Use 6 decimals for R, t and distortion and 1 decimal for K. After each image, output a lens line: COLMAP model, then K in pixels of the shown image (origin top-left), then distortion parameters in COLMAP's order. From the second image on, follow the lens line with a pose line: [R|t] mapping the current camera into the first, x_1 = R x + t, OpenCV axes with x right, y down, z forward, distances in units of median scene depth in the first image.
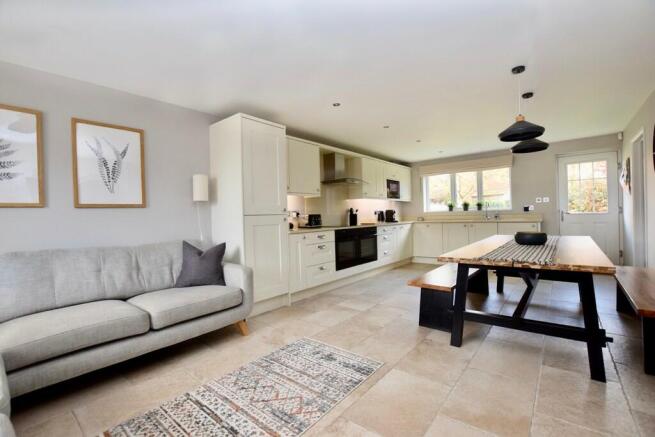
lens RADIAL K [[289.9, 0, 325.7], [0, 289.9, 218.7], [0, 0, 1]] dist [-0.027455, 0.000108]
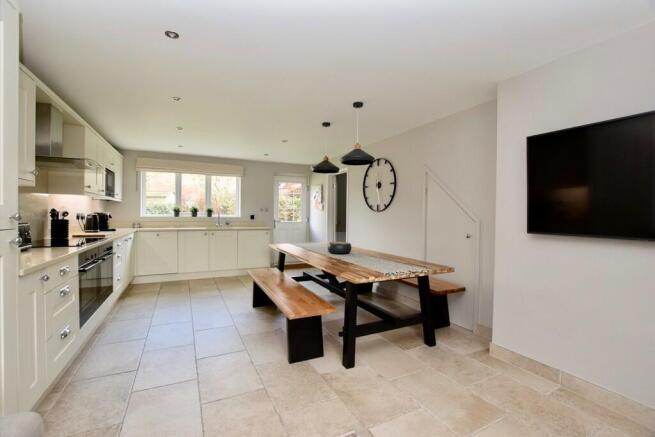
lens RADIAL K [[289.9, 0, 327.3], [0, 289.9, 215.0], [0, 0, 1]] dist [-0.027455, 0.000108]
pose [[0.399753, 0.028299, 0.916186, -0.223880], [-0.013544, 0.999597, -0.024966, -0.020603], [-0.916523, -0.002429, 0.399975, 0.320842]]
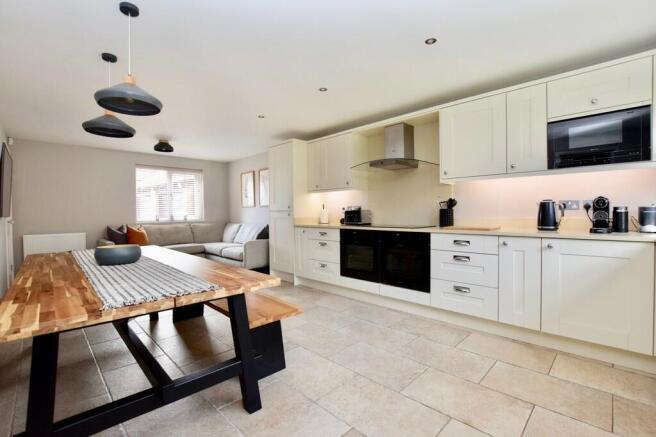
lens RADIAL K [[290.4, 0, 327.2], [0, 290.4, 218.5], [0, 0, 1]] dist [-0.027455, 0.000108]
pose [[-0.083281, 0.051796, -0.995179, 0.744193], [0.006040, 0.998656, 0.051471, -0.031174], [0.996508, -0.001725, -0.083482, 0.851742]]
